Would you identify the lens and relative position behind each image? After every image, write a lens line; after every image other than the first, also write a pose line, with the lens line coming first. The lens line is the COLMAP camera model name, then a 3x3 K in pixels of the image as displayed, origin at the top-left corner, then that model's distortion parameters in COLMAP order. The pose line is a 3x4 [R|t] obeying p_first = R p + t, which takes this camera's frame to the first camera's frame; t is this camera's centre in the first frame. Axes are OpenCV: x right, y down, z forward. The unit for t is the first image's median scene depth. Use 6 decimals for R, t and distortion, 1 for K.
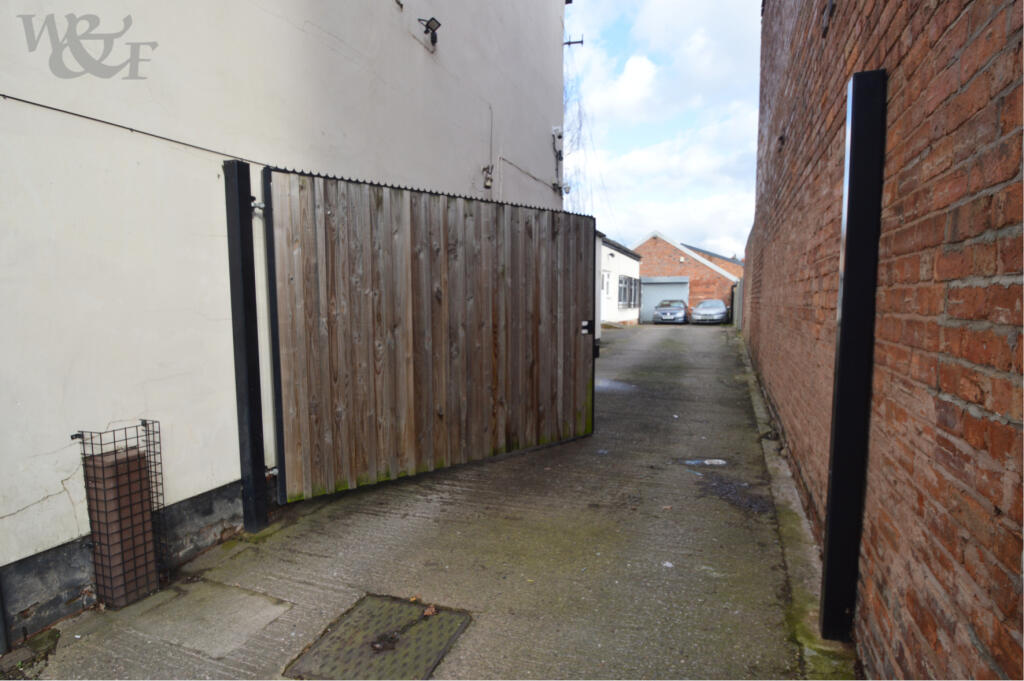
lens RADIAL K [[497.8, 0, 529.2], [0, 497.8, 360.7], [0, 0, 1]] dist [-0.008883, -0.000021]
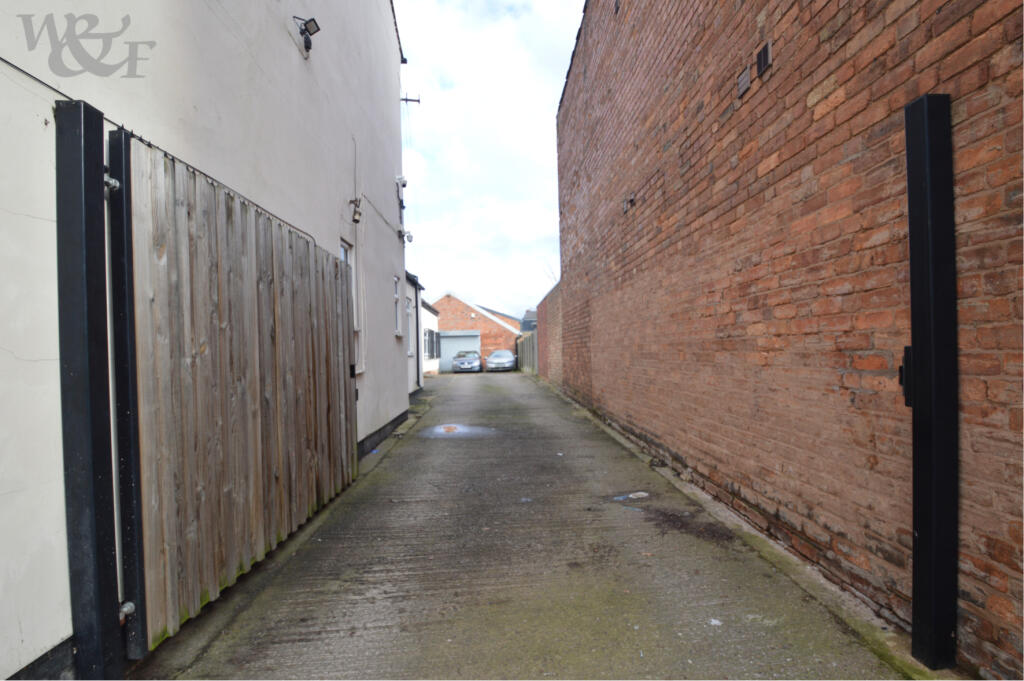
lens RADIAL K [[457.0, 0, 497.6], [0, 457.0, 366.6], [0, 0, 1]] dist [-0.006042, -0.004048]
pose [[0.926737, -0.029139, 0.374580, -0.278482], [0.064248, 0.994593, -0.081585, 0.001927], [-0.370177, 0.099673, 0.923598, 0.271232]]
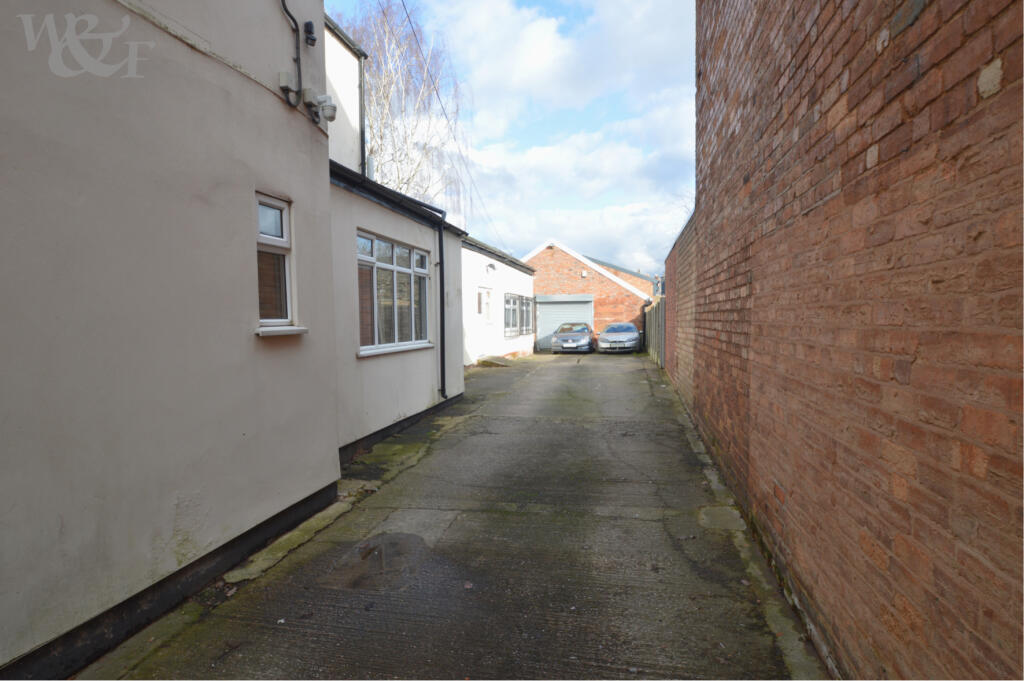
lens RADIAL K [[537.2, 0, 515.1], [0, 537.2, 351.8], [0, 0, 1]] dist [0.000875, -0.000469]
pose [[0.986520, -0.017266, 0.162726, 0.392336], [0.026681, 0.998083, -0.055847, -0.232004], [-0.161449, 0.059435, 0.985090, 1.243652]]
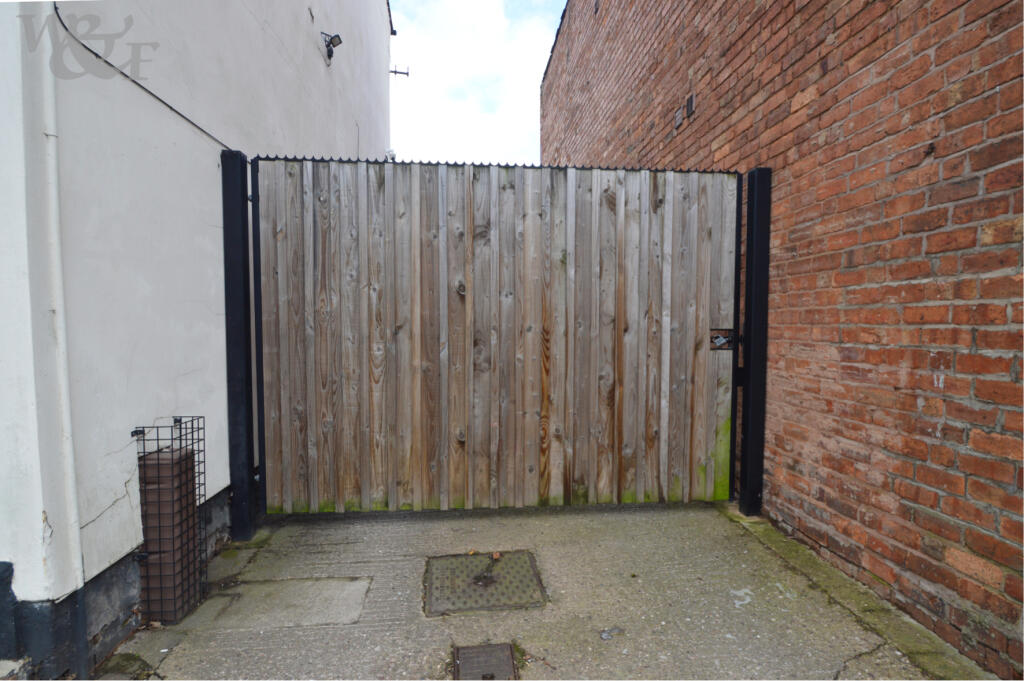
lens RADIAL K [[504.0, 0, 499.6], [0, 504.0, 360.9], [0, 0, 1]] dist [-0.002210, 0.001002]
pose [[0.904495, -0.023736, 0.425822, -0.460268], [0.043206, 0.998413, -0.036122, 0.054179], [-0.424289, 0.051070, 0.904085, -0.080075]]
